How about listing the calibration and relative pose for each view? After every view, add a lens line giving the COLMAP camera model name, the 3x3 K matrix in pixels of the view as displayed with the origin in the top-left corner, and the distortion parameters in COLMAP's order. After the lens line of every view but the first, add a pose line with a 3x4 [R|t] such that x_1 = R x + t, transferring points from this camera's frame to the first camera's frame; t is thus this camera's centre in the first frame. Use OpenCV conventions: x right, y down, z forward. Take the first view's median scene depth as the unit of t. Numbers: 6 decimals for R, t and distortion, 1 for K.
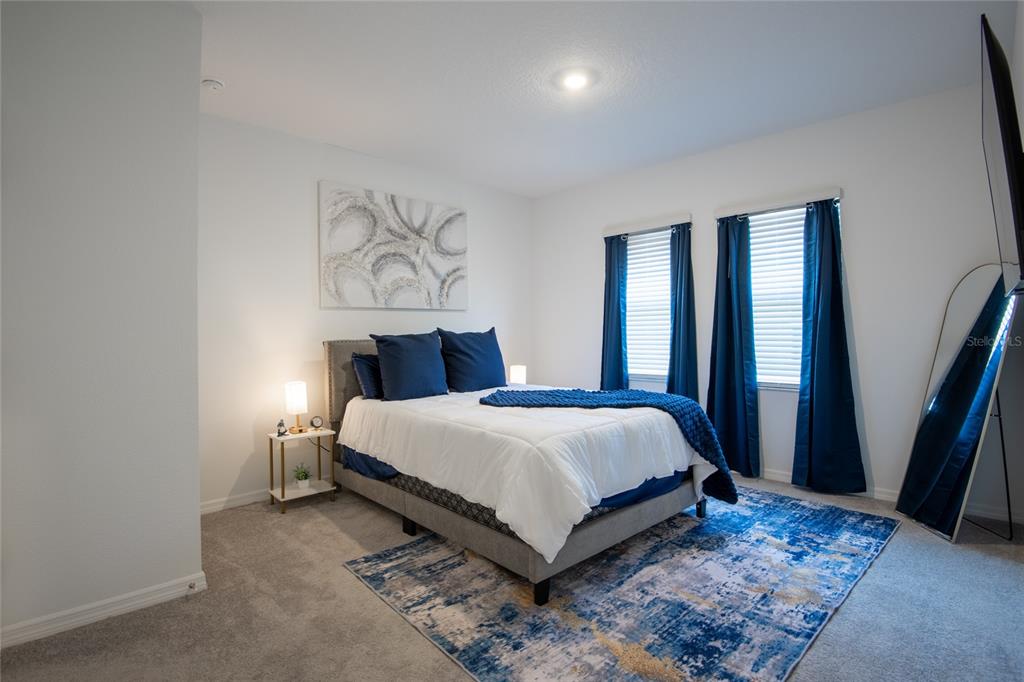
lens RADIAL K [[501.0, 0, 511.8], [0, 501.0, 331.3], [0, 0, 1]] dist [-0.001405, -0.027586]
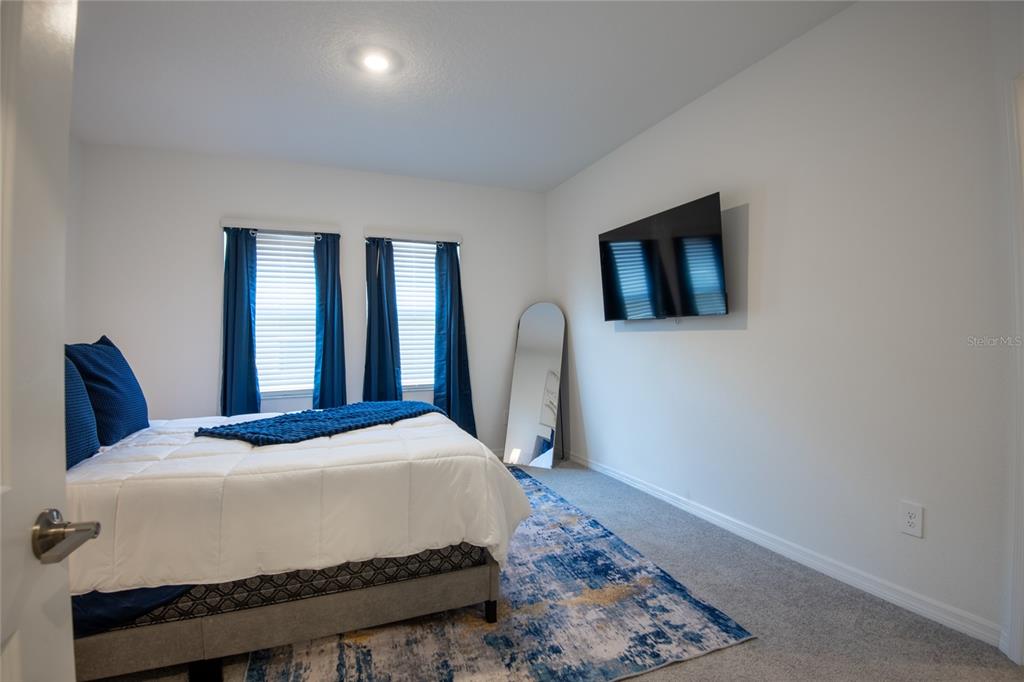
lens RADIAL K [[480.9, 0, 512.0], [0, 480.9, 341.0], [0, 0, 1]] dist [-0.010904, -0.000356]
pose [[0.358685, 0.003400, 0.933452, -0.587414], [0.008253, 0.999943, -0.006813, 0.009381], [-0.933422, 0.010147, 0.358636, 0.464218]]
